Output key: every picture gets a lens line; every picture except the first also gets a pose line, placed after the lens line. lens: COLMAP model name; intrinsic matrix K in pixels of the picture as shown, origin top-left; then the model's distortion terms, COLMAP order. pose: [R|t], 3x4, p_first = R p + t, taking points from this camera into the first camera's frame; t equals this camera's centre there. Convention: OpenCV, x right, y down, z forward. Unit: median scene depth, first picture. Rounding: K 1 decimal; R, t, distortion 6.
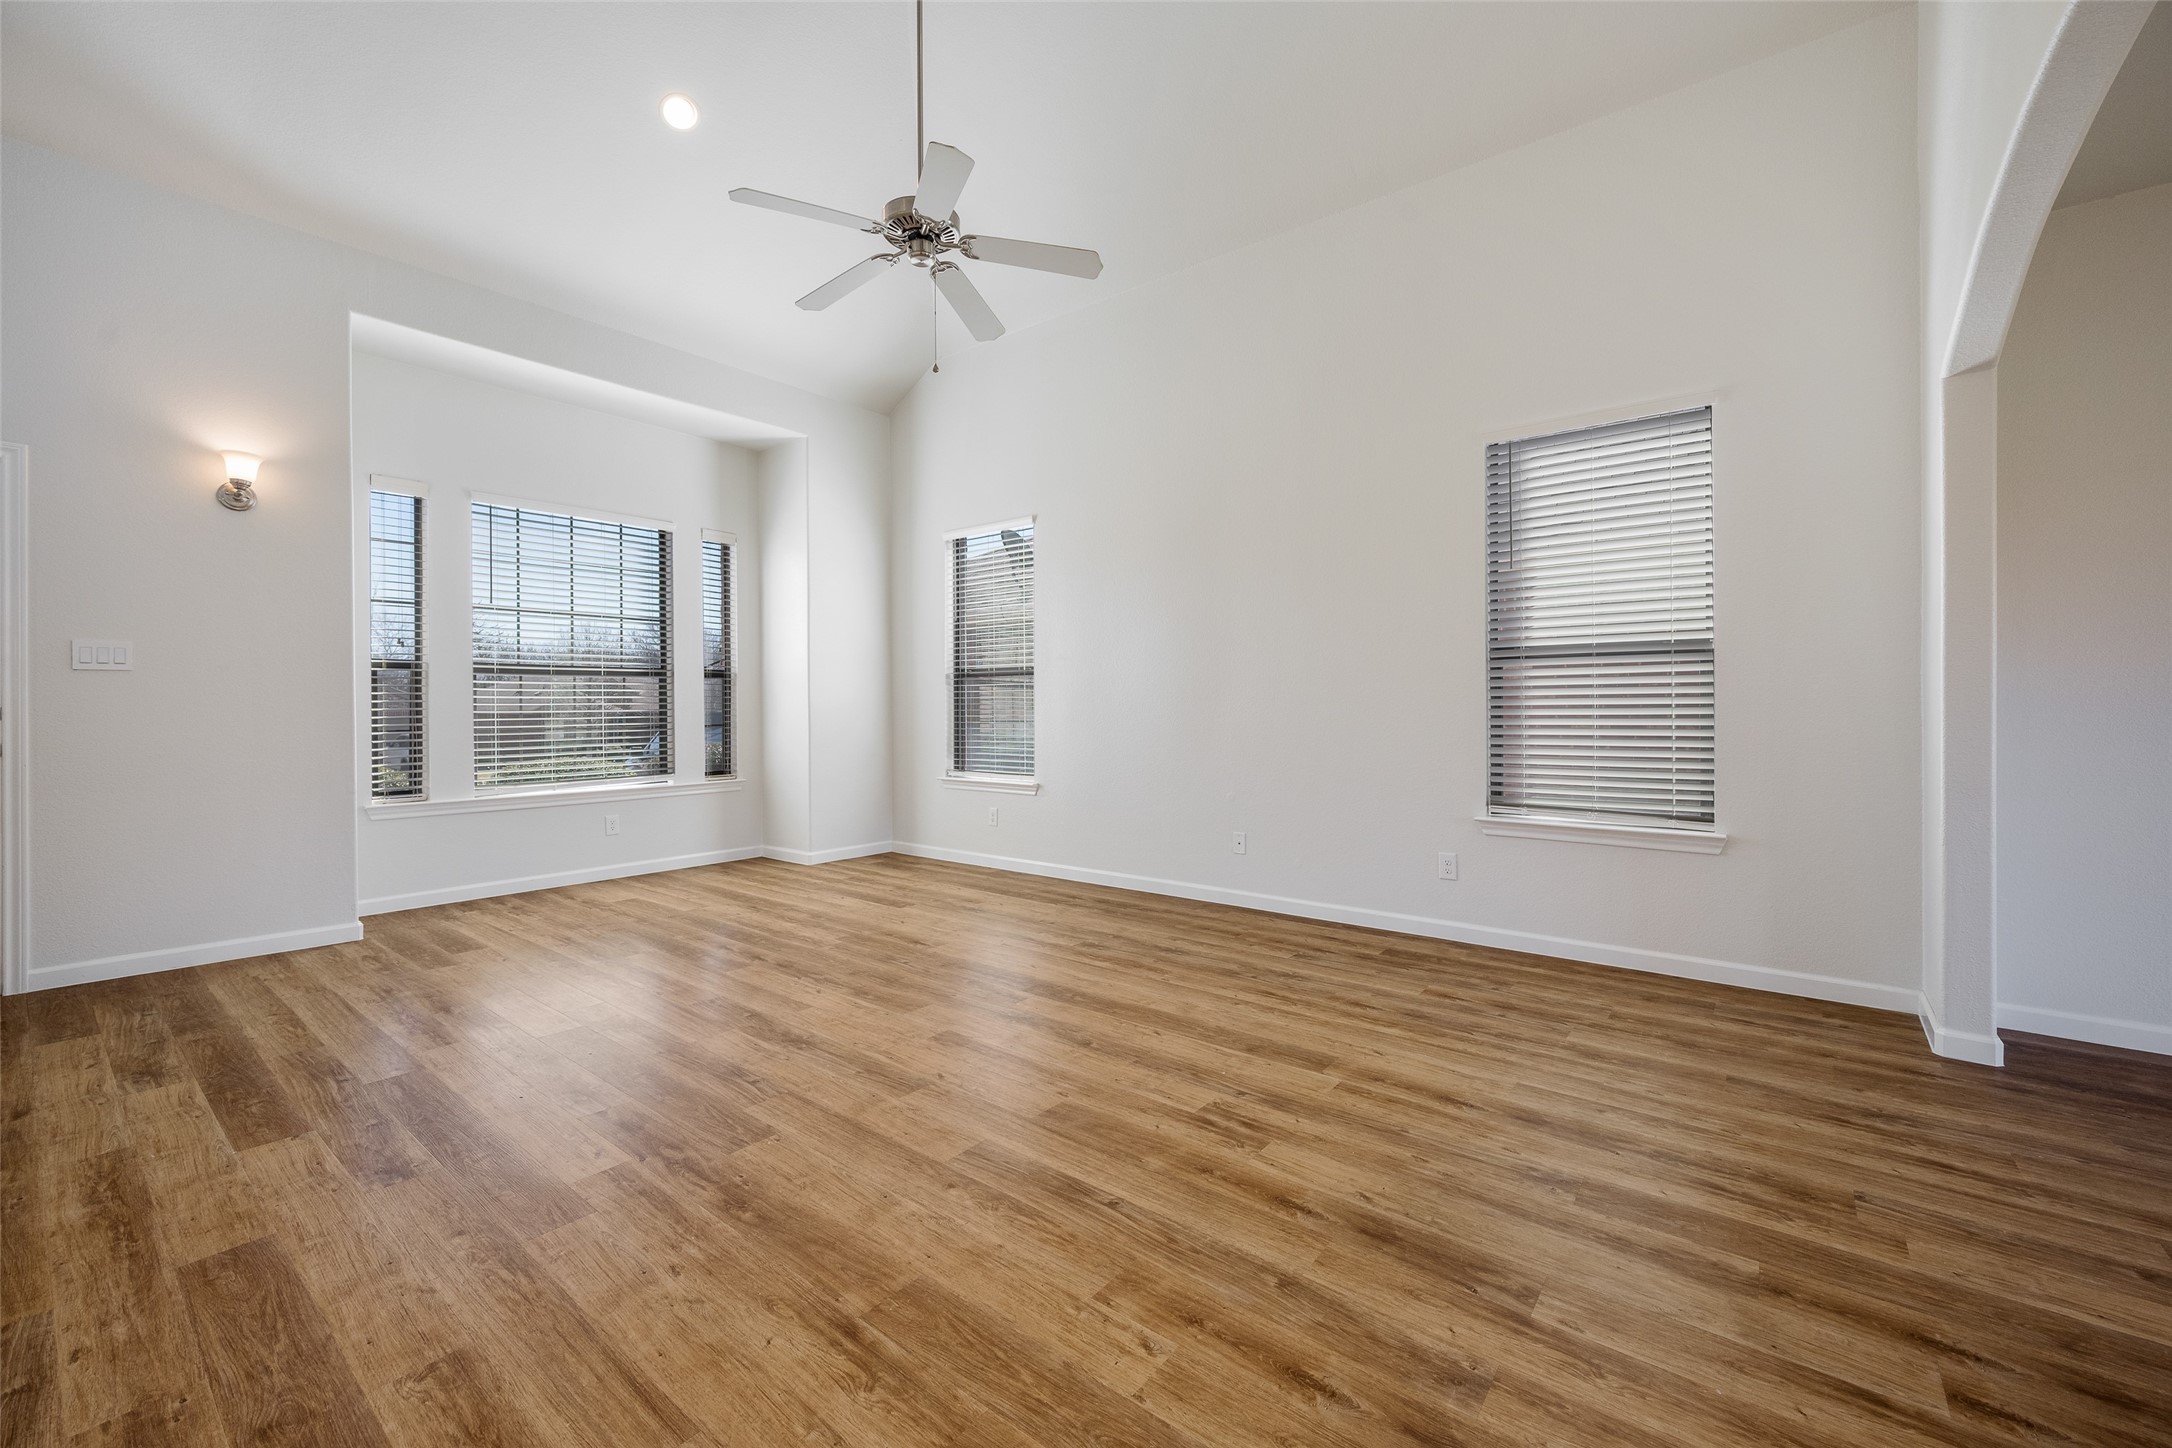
lens RADIAL K [[862.9, 0, 1082.9], [0, 862.9, 708.6], [0, 0, 1]] dist [-0.001595, 0.000192]
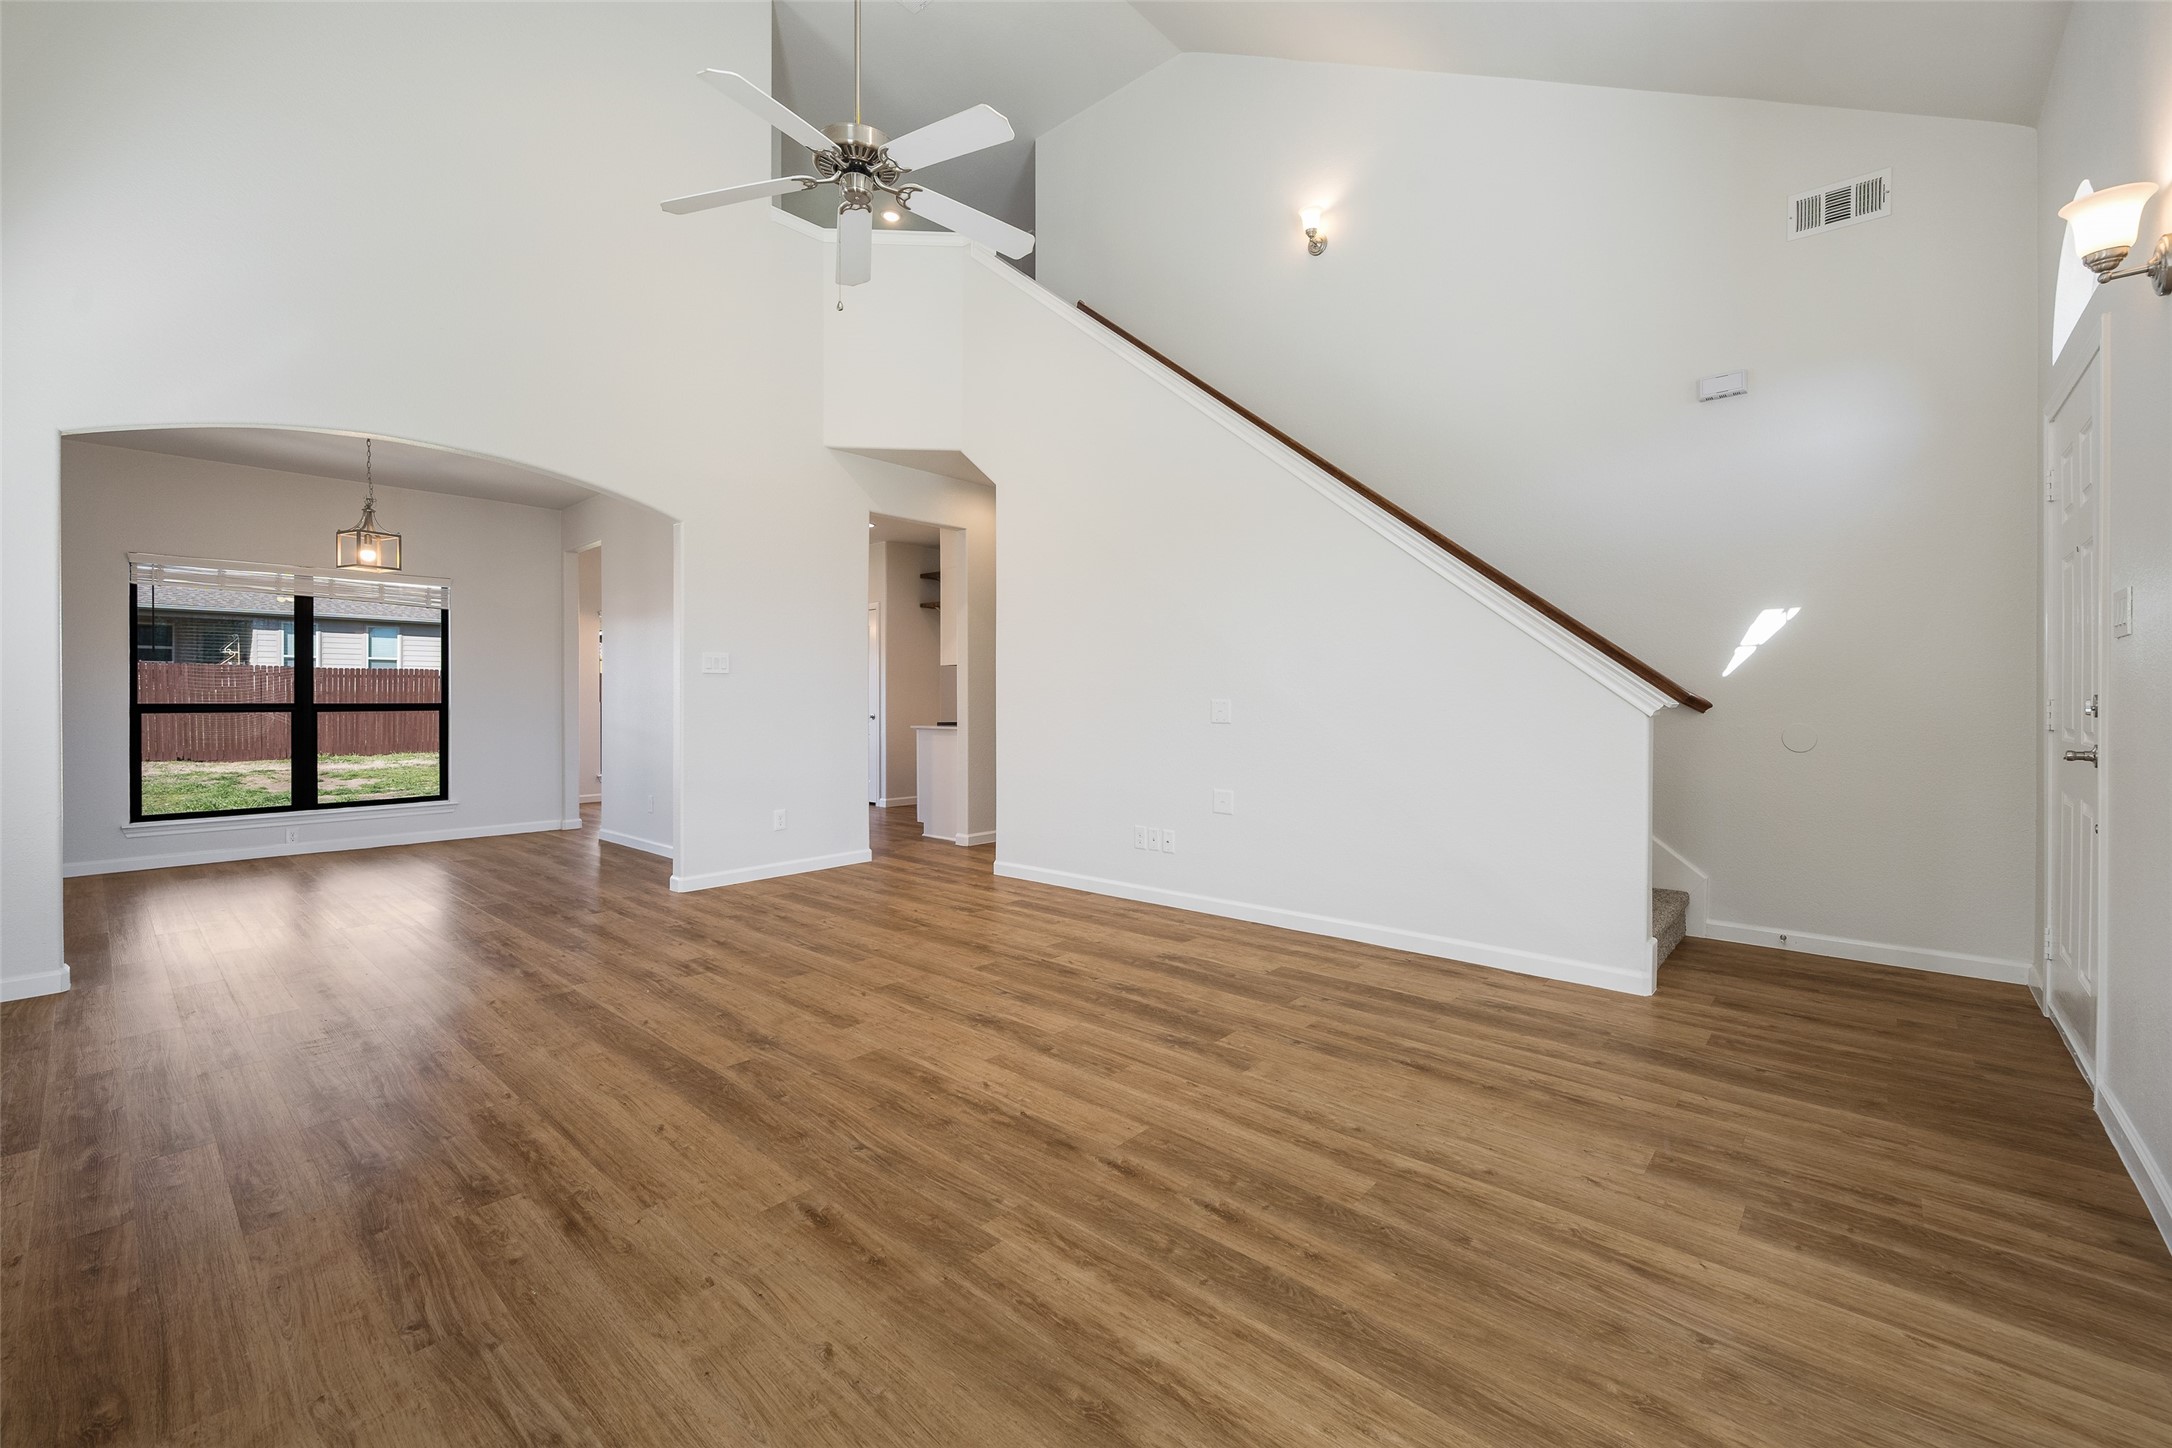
lens RADIAL K [[892.8, 0, 1081.9], [0, 892.8, 703.6], [0, 0, 1]] dist [-0.001063, -0.000295]
pose [[-0.998505, 0.002152, 0.054618, -0.472527], [0.002442, 0.999983, 0.005252, -0.013032], [-0.054606, 0.005378, -0.998494, 1.935811]]
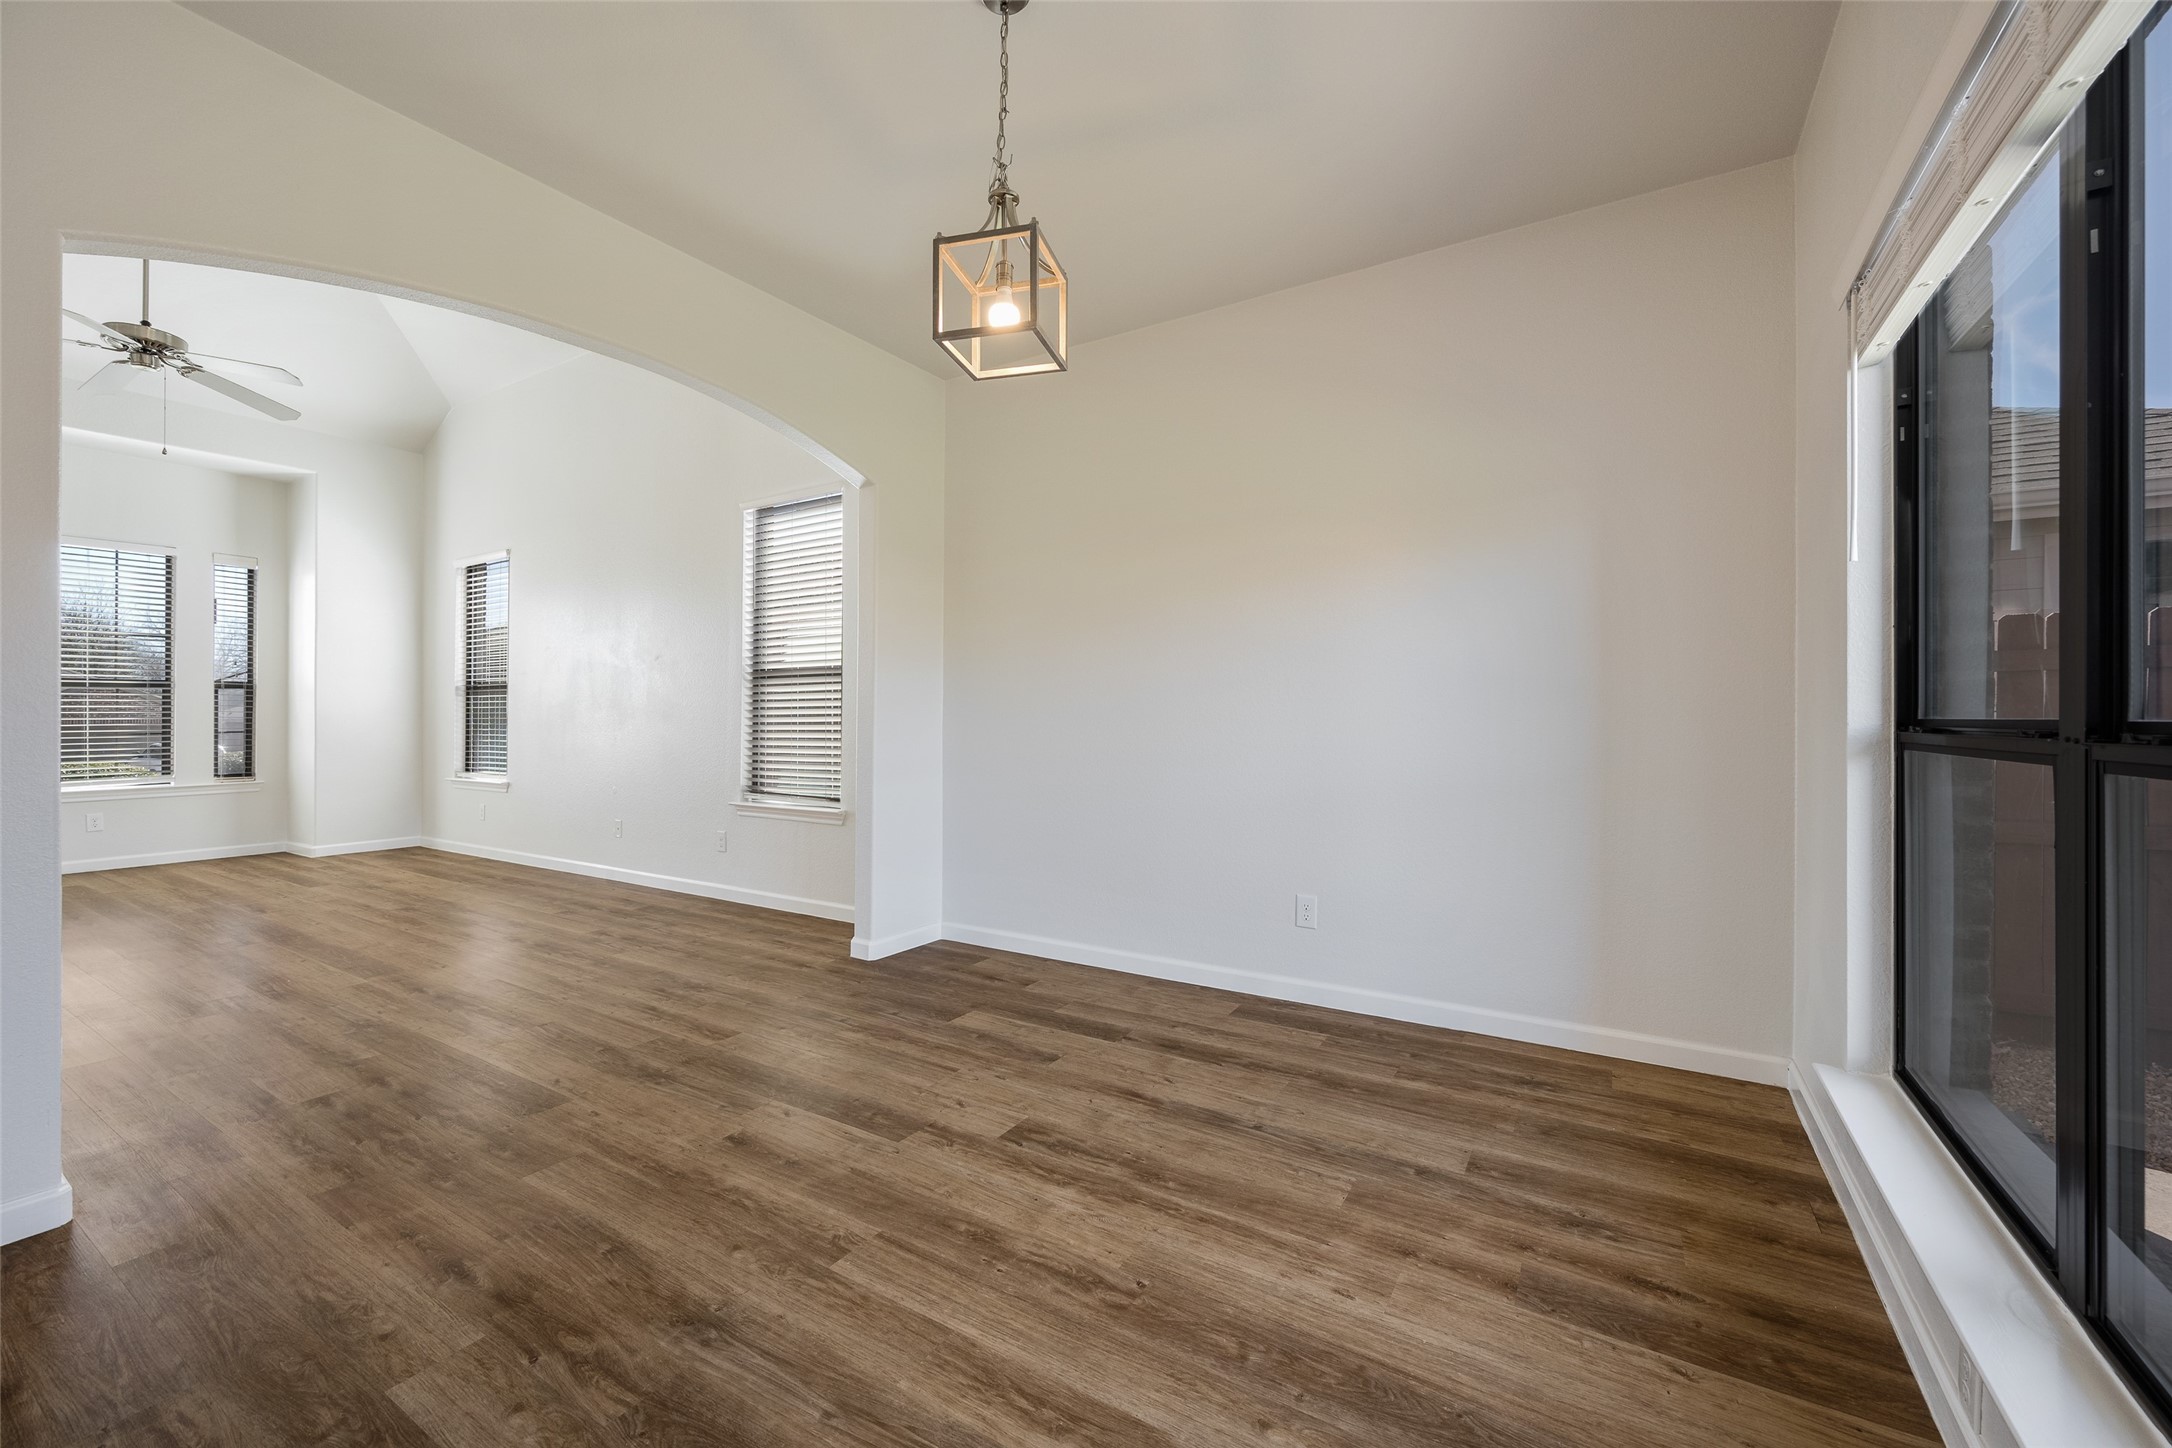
lens RADIAL K [[867.4, 0, 1066.0], [0, 867.4, 711.8], [0, 0, 1]] dist [-0.001156, -0.000255]
pose [[0.994325, 0.001273, 0.106374, 1.053763], [-0.000560, 0.999977, -0.006730, 0.000029], [-0.106380, 0.006632, 0.994303, -0.435410]]
